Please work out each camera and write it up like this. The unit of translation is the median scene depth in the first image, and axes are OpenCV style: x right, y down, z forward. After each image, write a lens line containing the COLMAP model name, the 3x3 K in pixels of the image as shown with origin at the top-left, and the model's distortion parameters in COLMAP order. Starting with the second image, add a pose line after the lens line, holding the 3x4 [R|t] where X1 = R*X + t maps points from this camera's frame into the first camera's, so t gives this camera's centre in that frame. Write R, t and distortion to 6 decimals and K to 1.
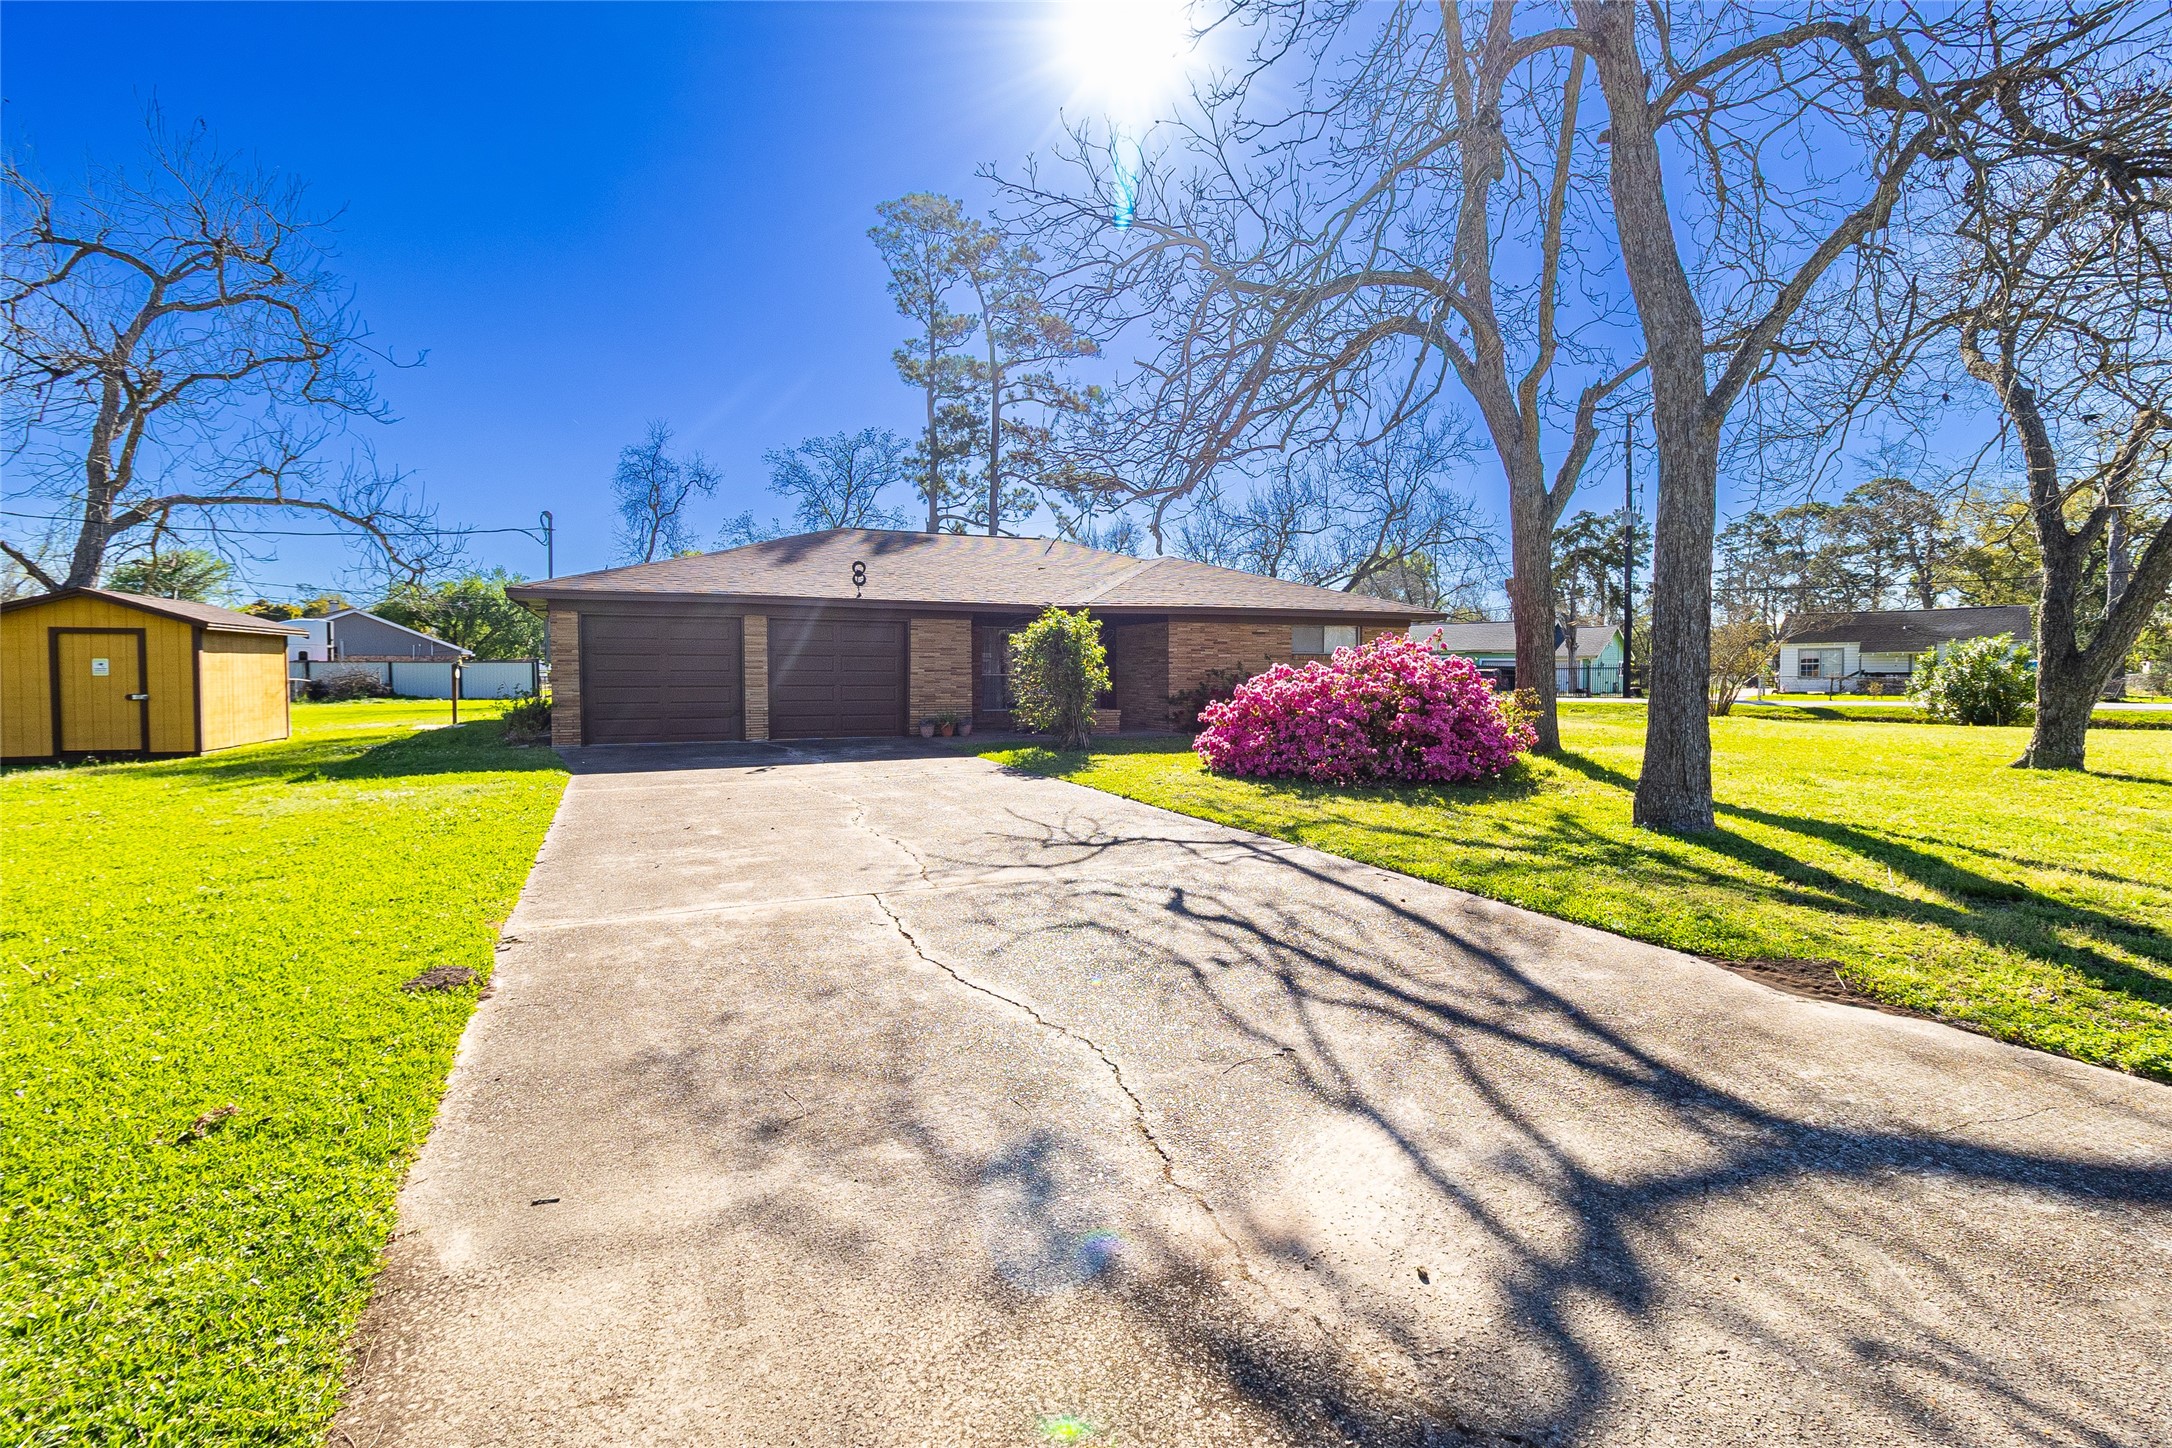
lens RADIAL K [[998.6, 0, 1078.5], [0, 998.6, 708.6], [0, 0, 1]] dist [0.007784, -0.002048]
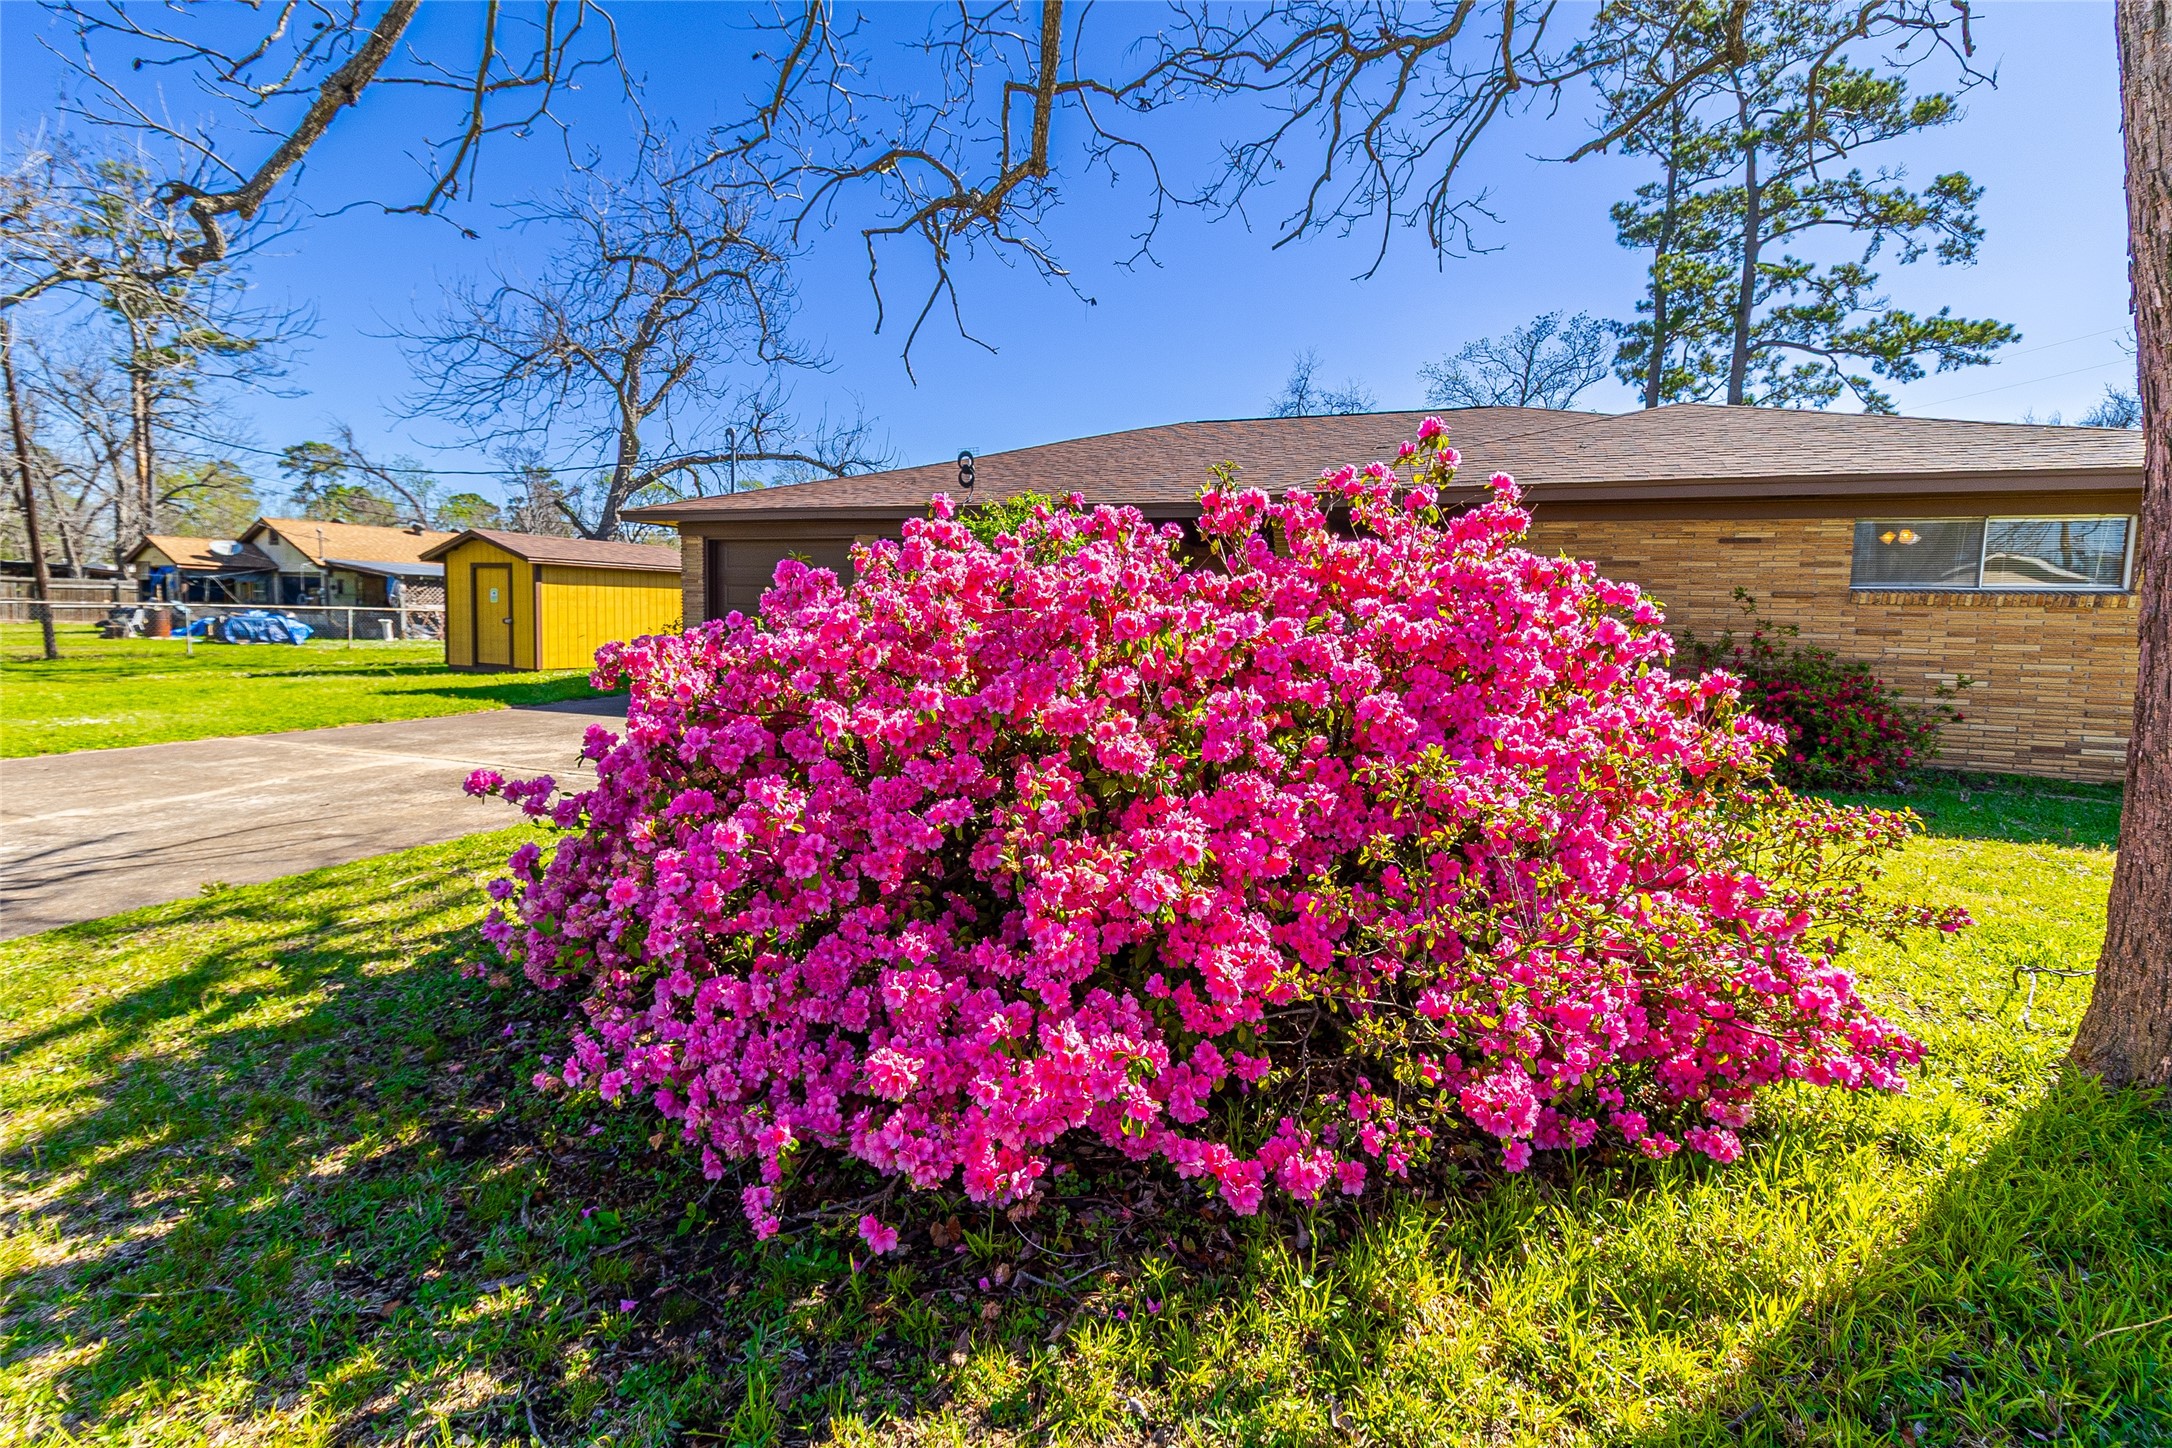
lens RADIAL K [[998.6, 0, 1087.5], [0, 998.6, 710.4], [0, 0, 1]] dist [0.007784, -0.002048]
pose [[0.701624, 0.083003, -0.707696, 0.117066], [-0.050449, 0.996486, 0.066858, -0.005651], [0.710759, -0.011206, 0.703346, 0.187479]]
